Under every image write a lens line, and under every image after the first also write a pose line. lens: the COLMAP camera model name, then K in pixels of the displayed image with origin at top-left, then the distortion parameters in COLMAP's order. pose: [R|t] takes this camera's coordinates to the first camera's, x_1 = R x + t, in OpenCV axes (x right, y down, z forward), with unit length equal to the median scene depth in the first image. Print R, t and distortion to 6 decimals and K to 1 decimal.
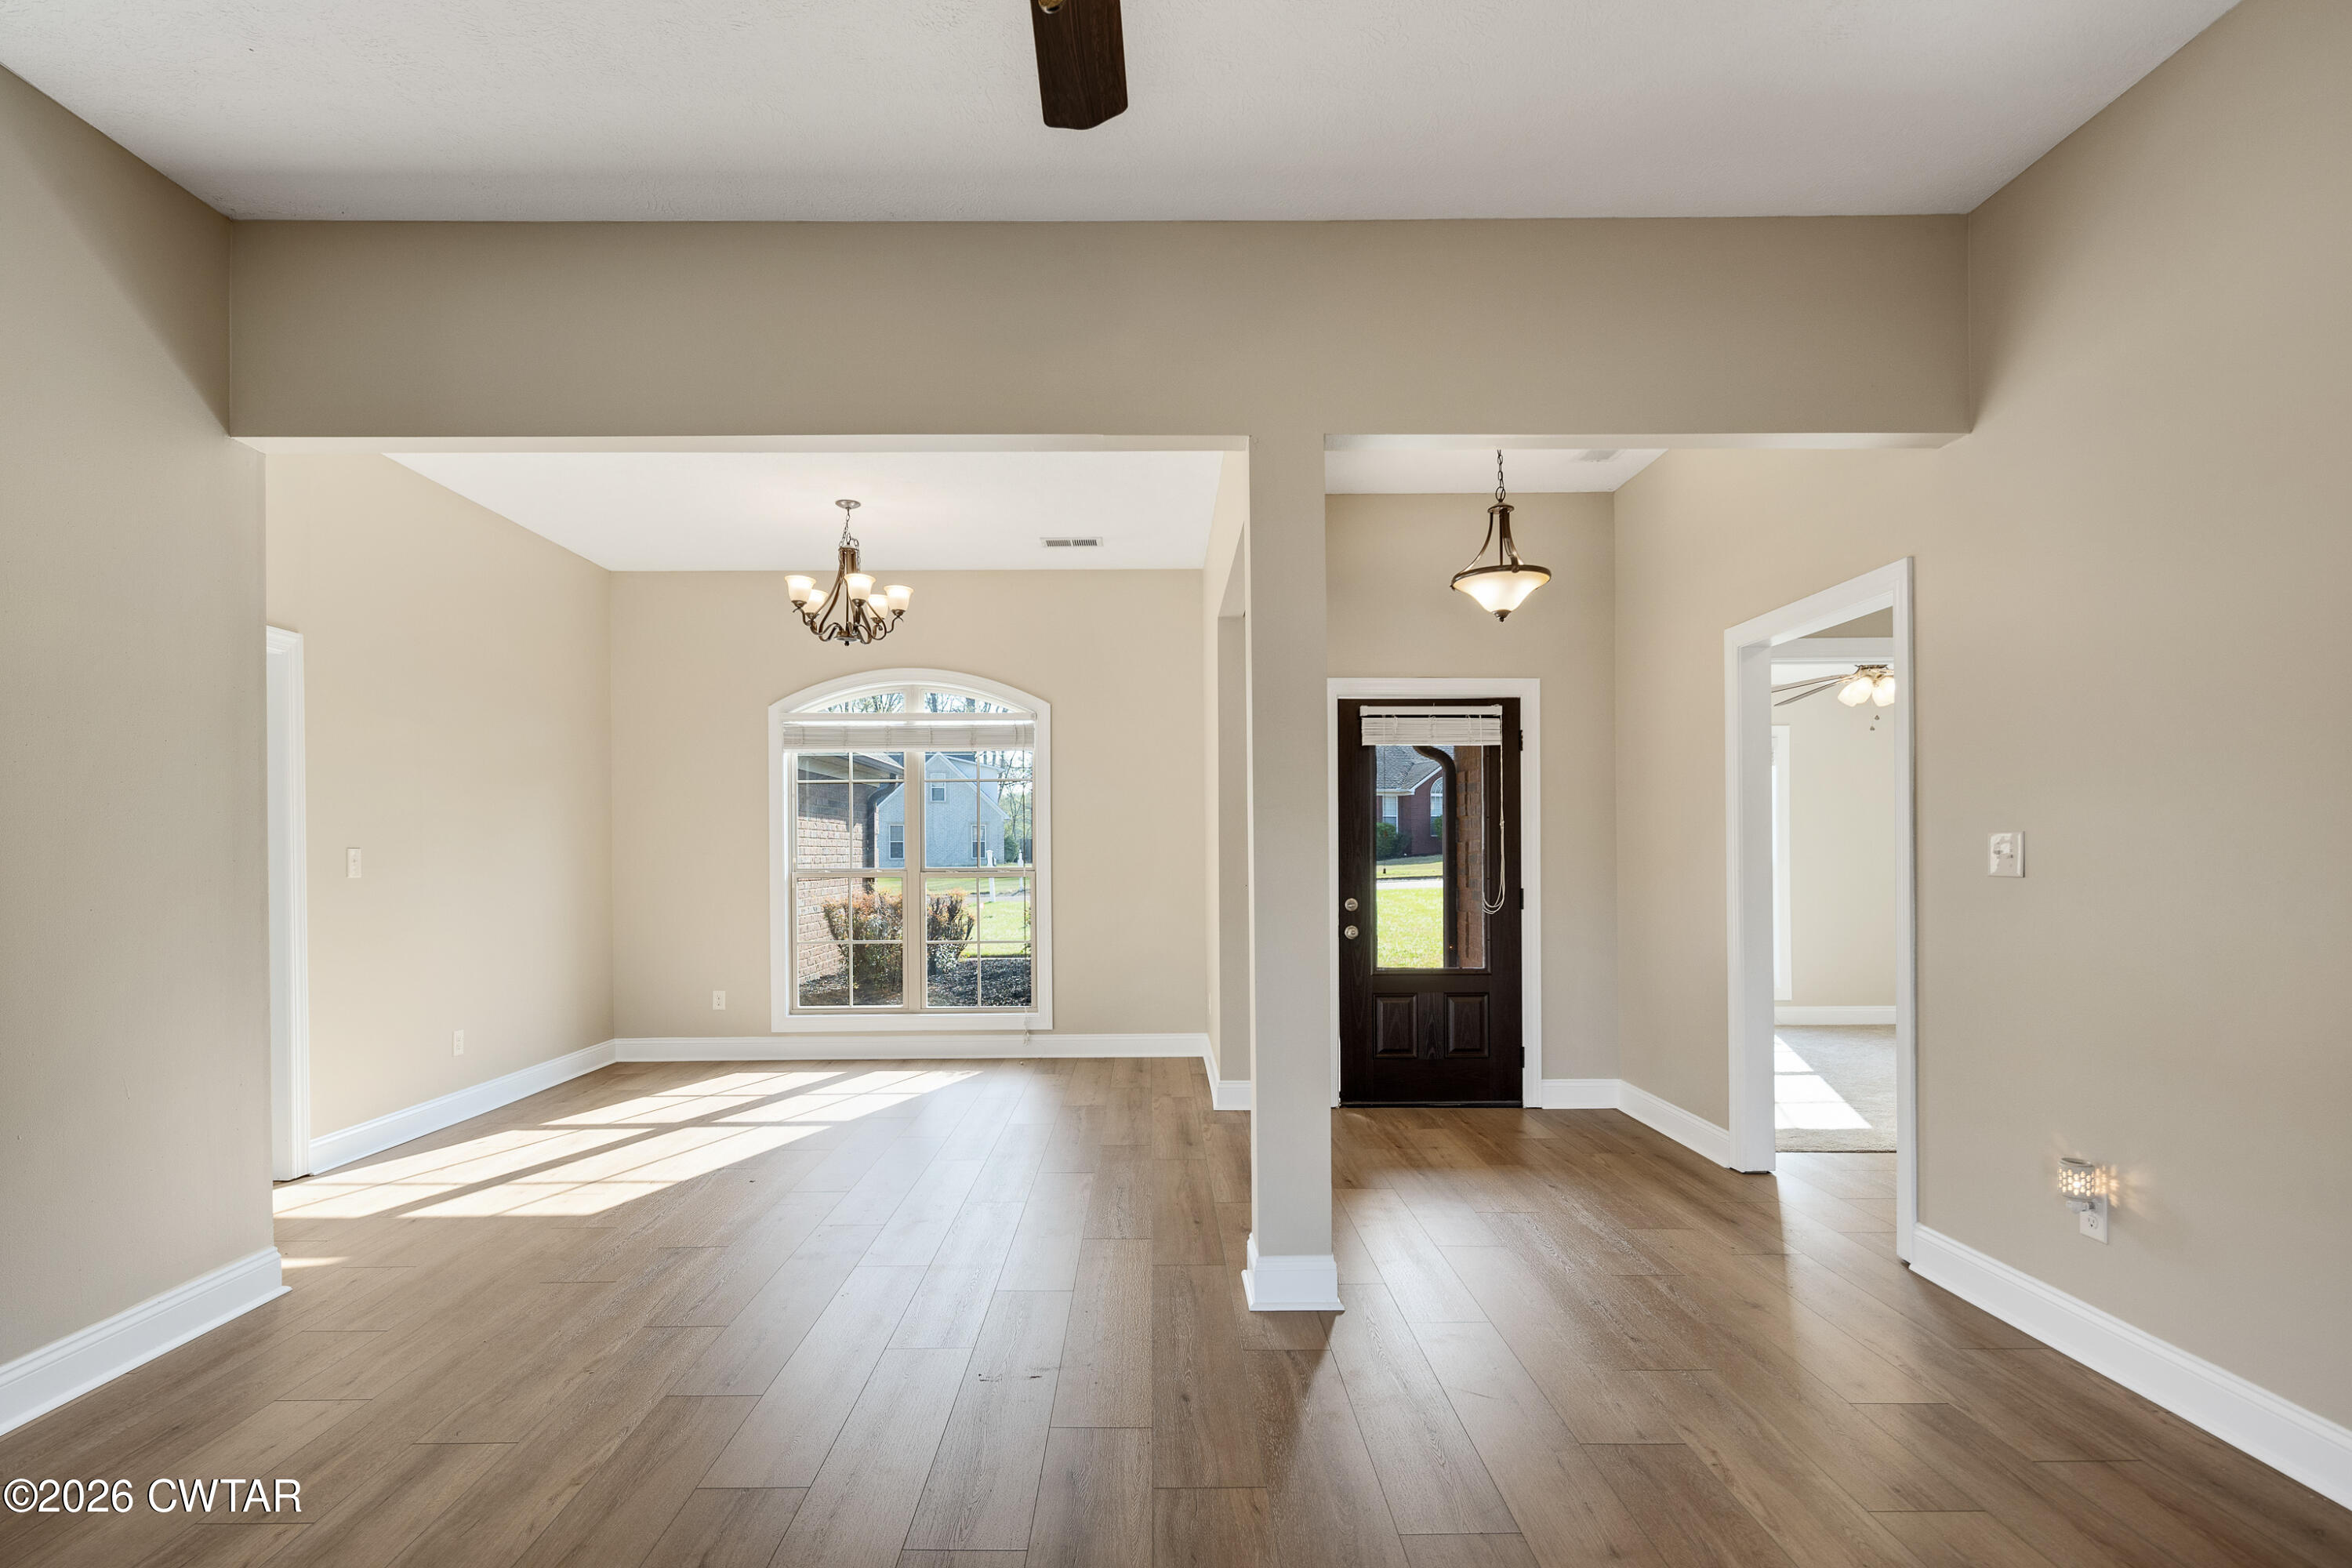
lens RADIAL K [[1135.3, 0, 1153.7], [0, 1135.3, 853.4], [0, 0, 1]] dist [0.002481, -0.000016]
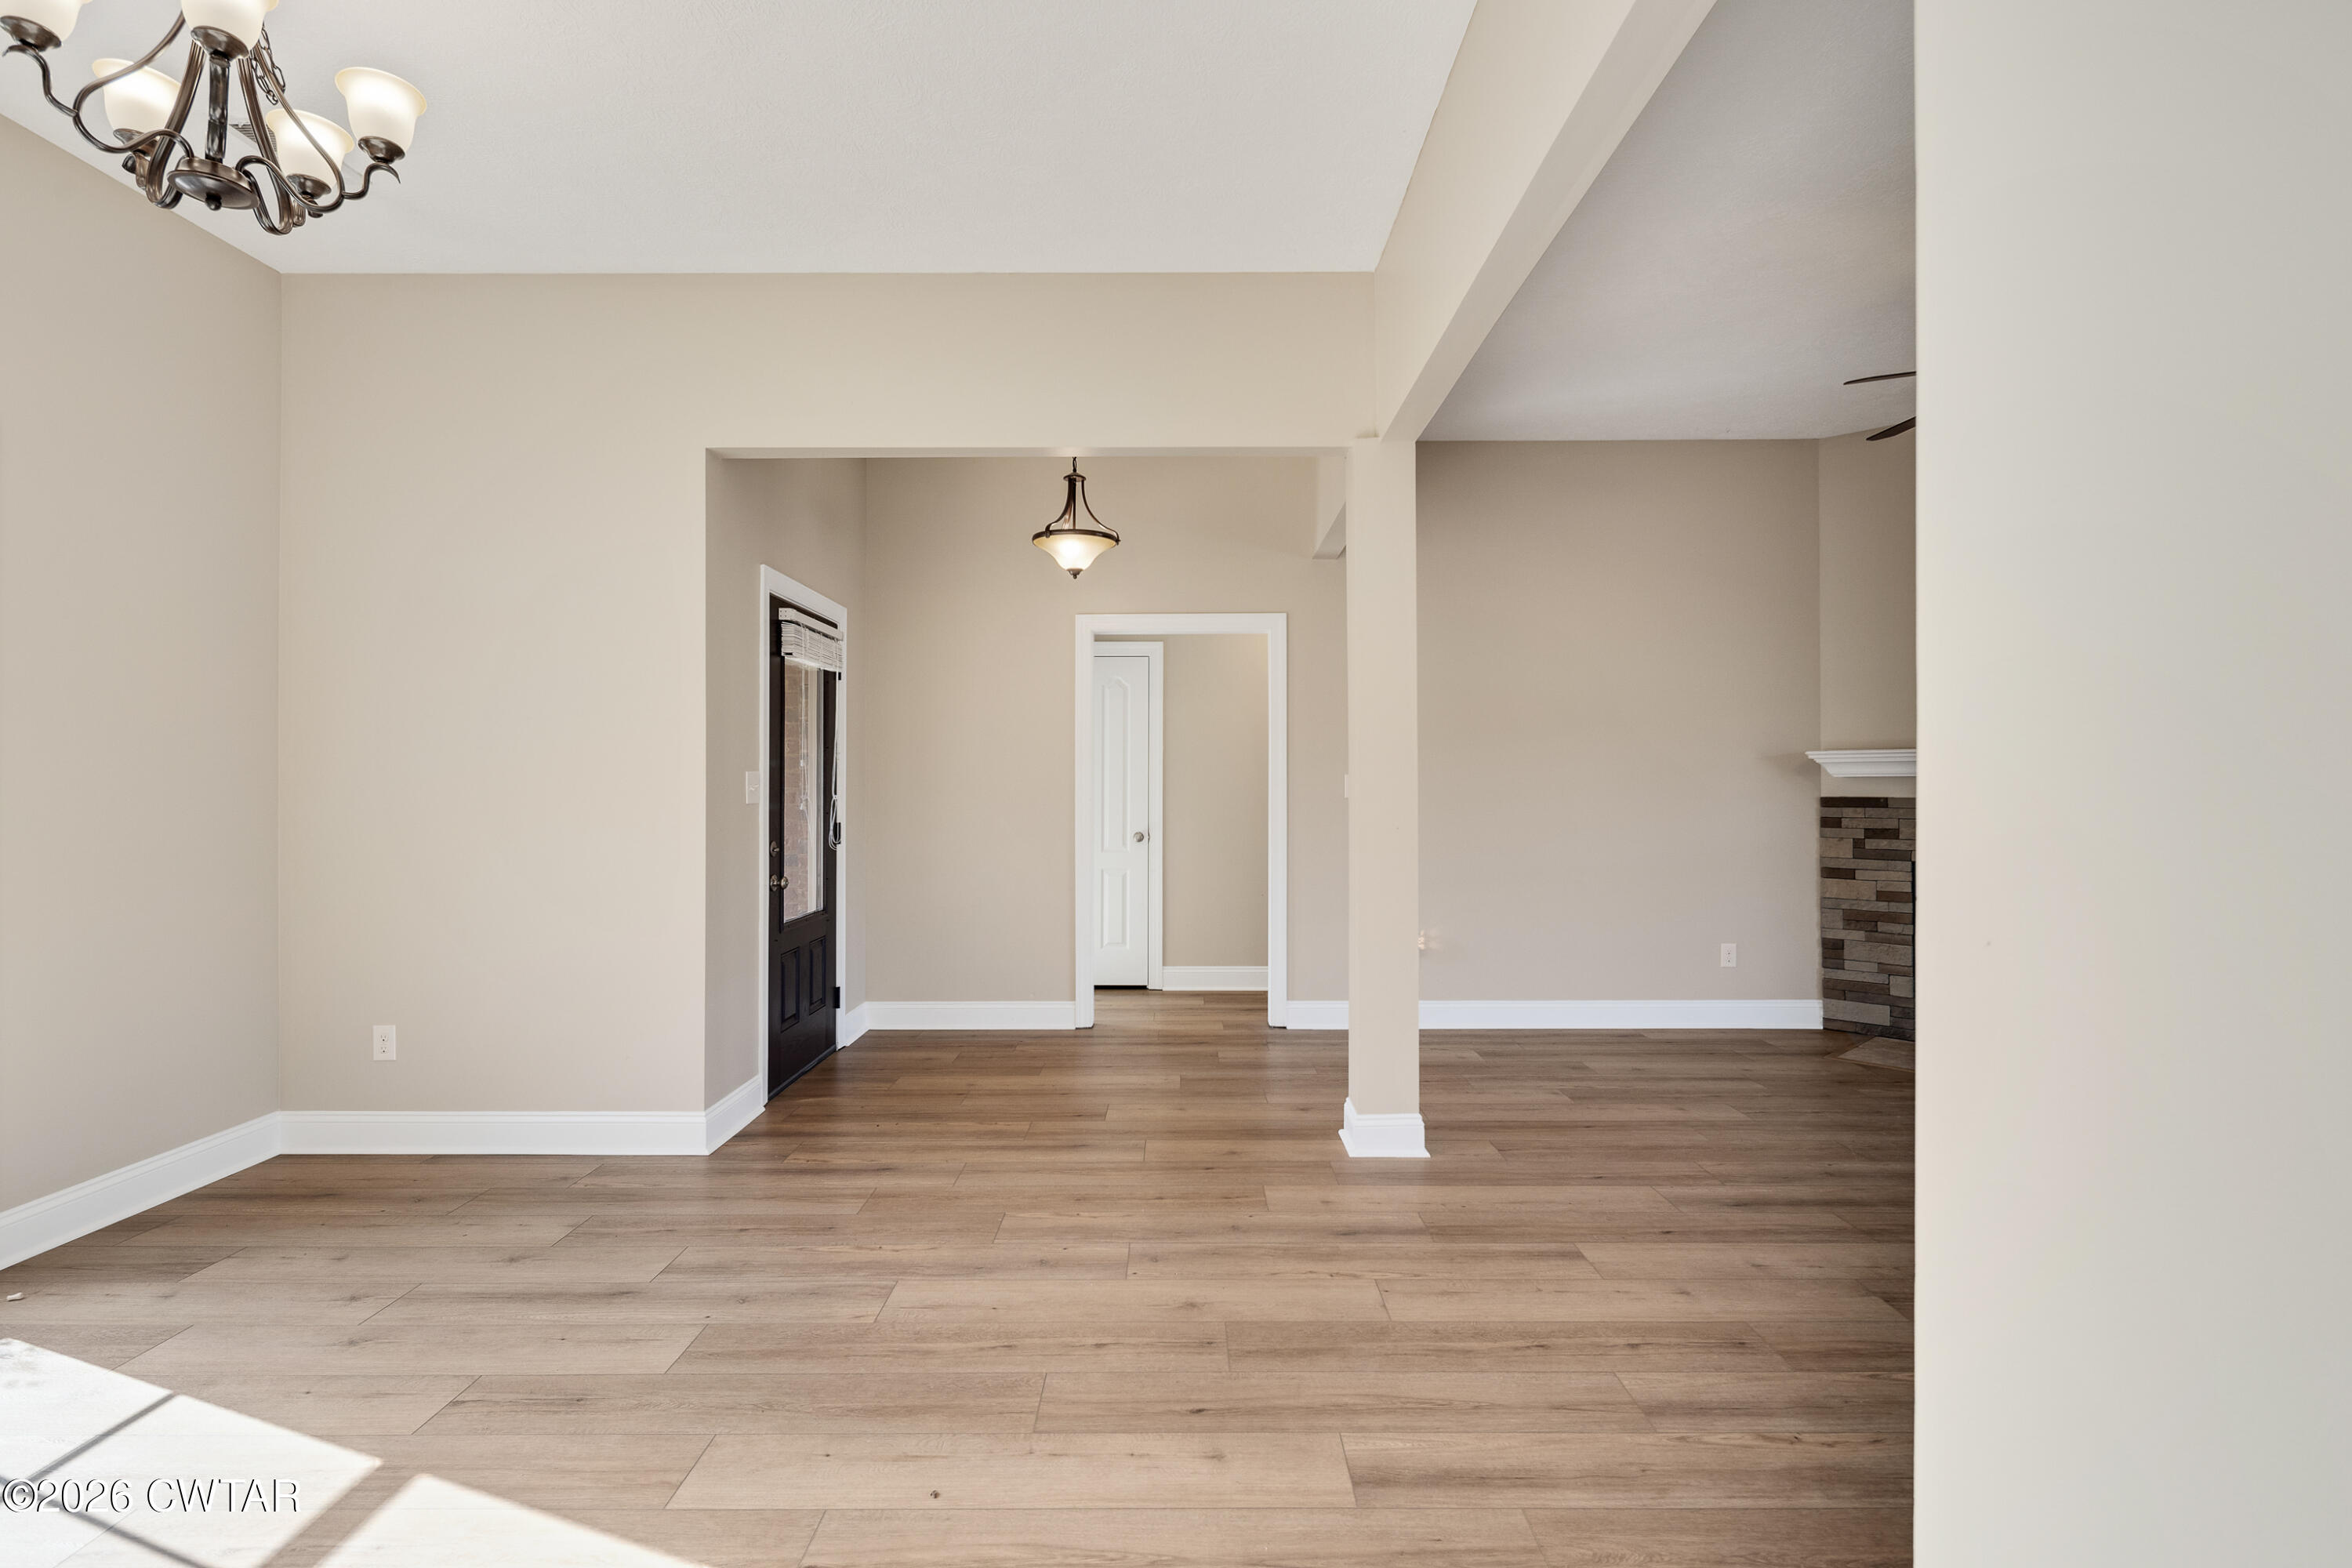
lens RADIAL K [[1134.7, 0, 1176.4], [0, 1134.7, 775.0], [0, 0, 1]] dist [0.002203, -0.000325]
pose [[0.007242, 0.011468, 0.999908, -0.640365], [0.000574, 0.999934, -0.011473, 0.001358], [-0.999974, 0.000657, 0.007235, 0.705148]]
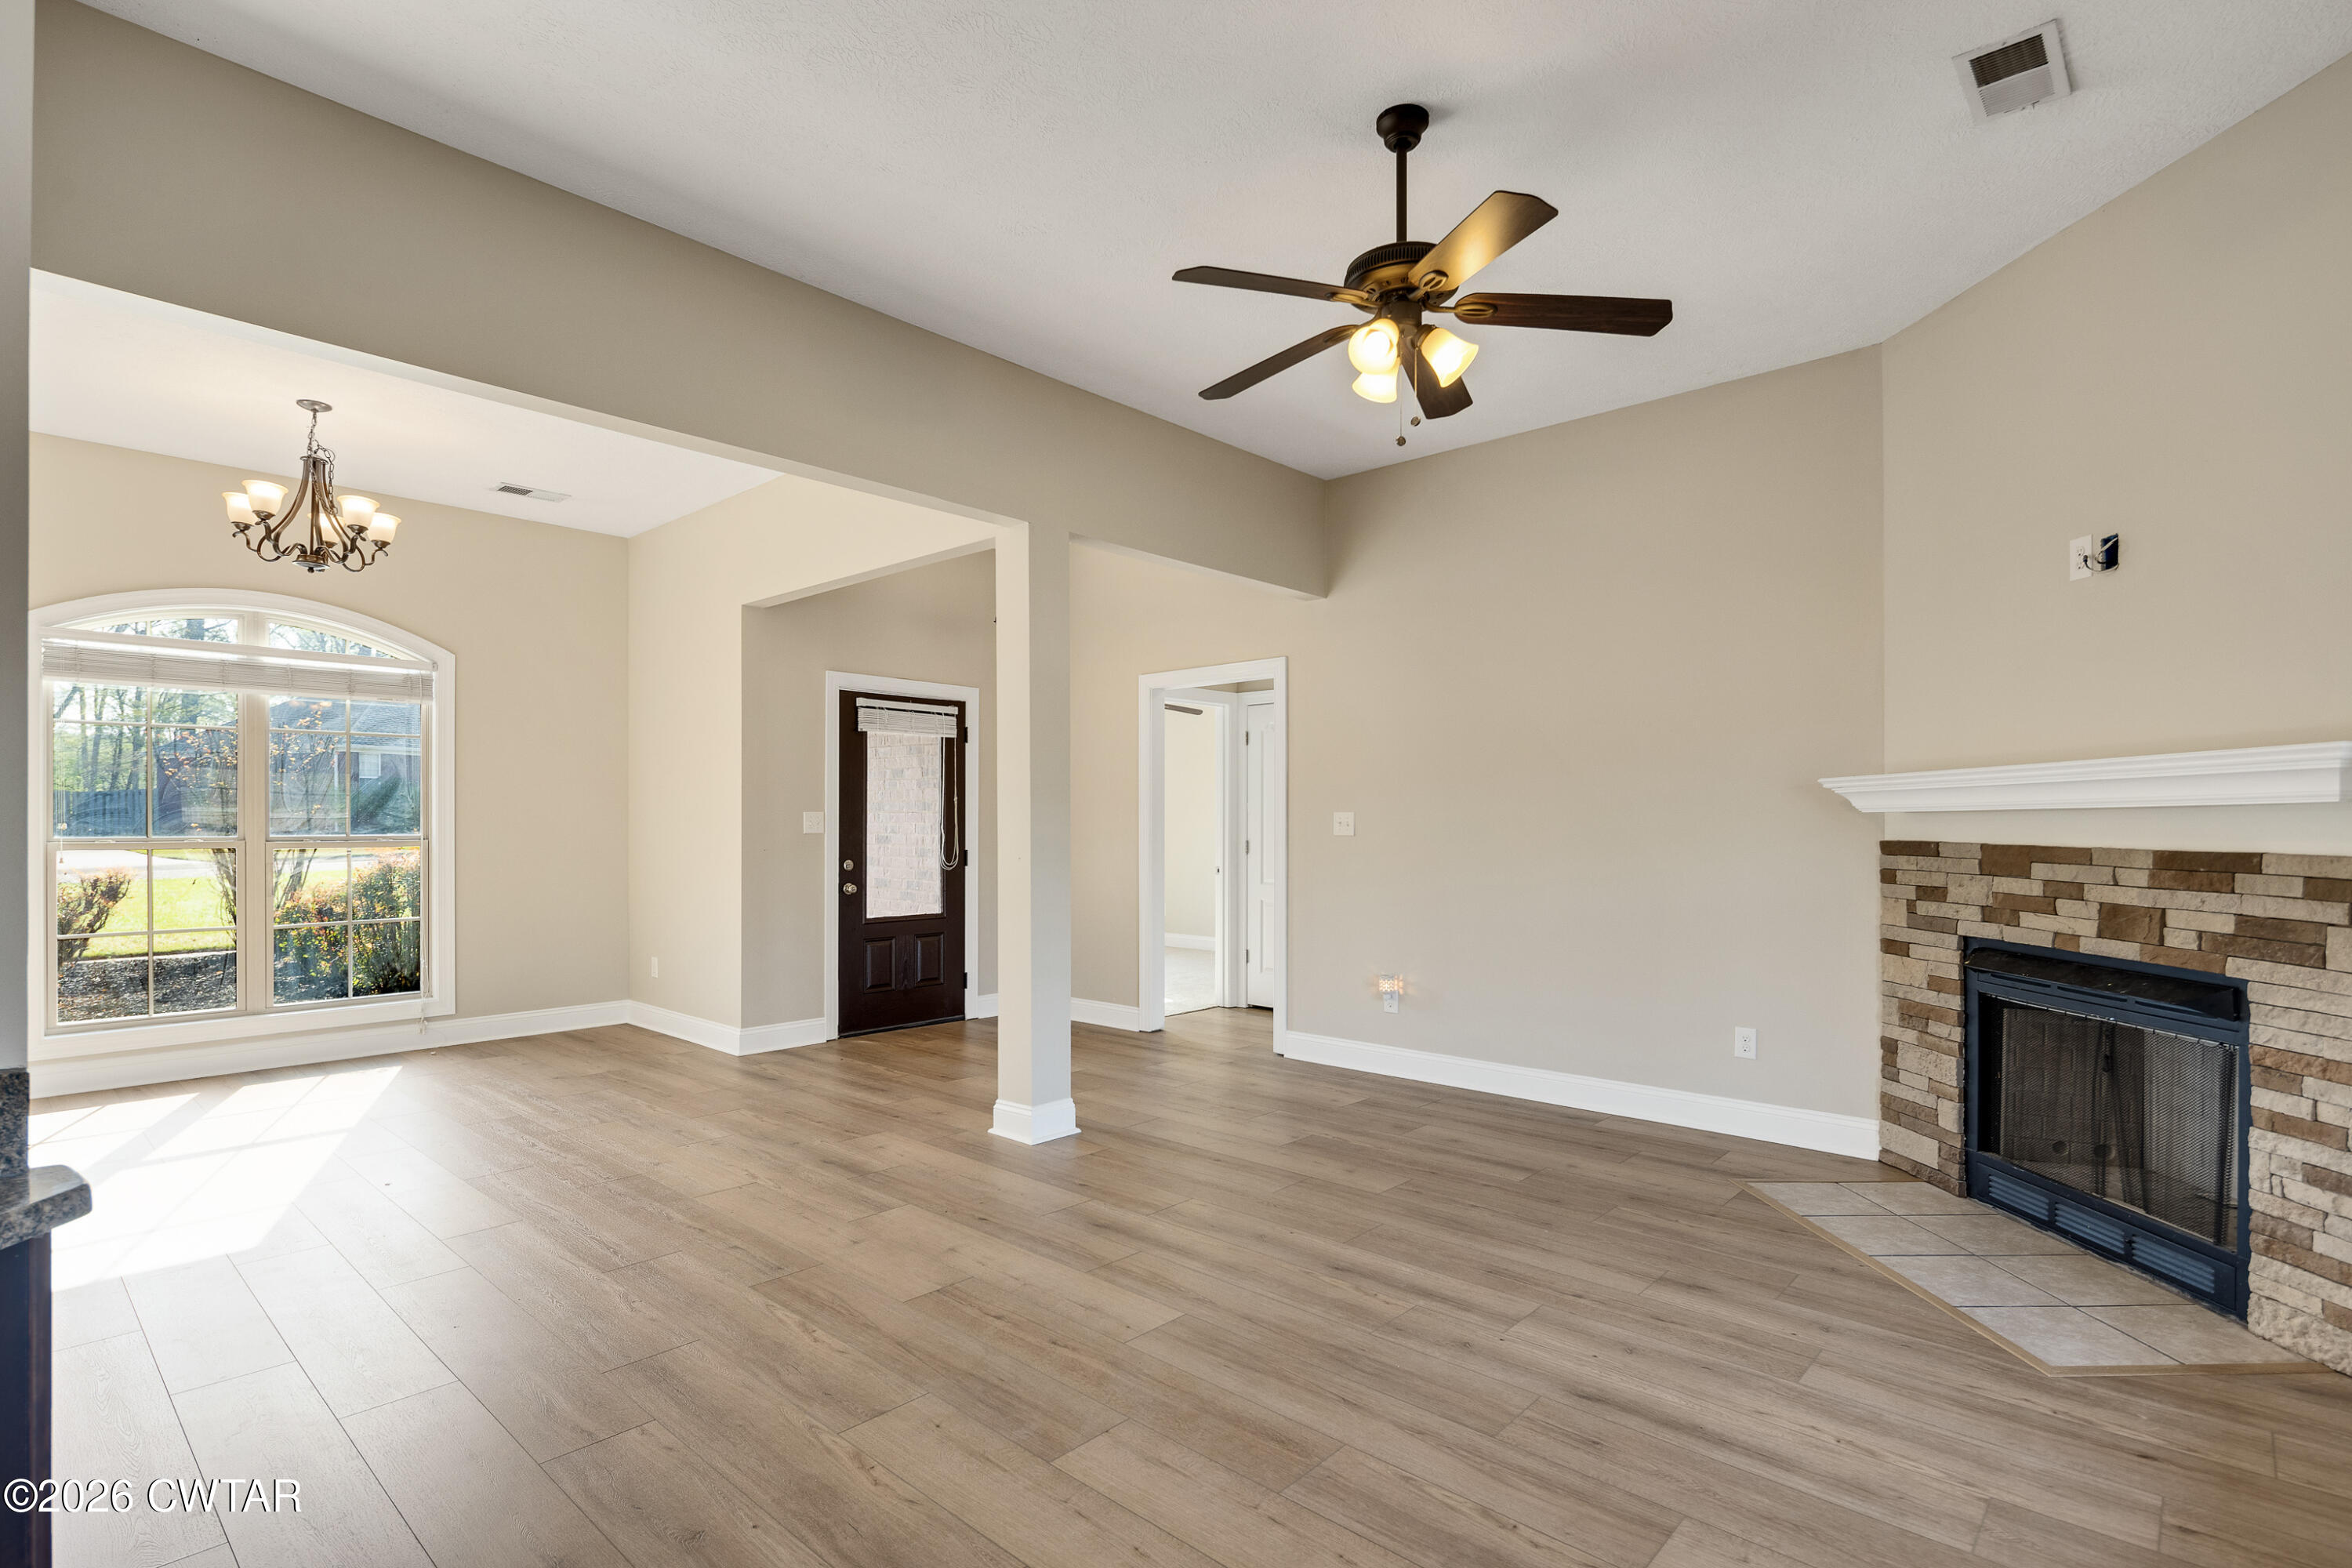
lens RADIAL K [[1134.5, 0, 1170.4], [0, 1134.5, 821.3], [0, 0, 1]] dist [-0.000115, -0.000762]
pose [[0.678514, 0.006706, 0.734557, -0.464920], [-0.005259, 0.999977, -0.004272, 0.002849], [-0.734569, -0.000964, 0.678534, -0.044374]]
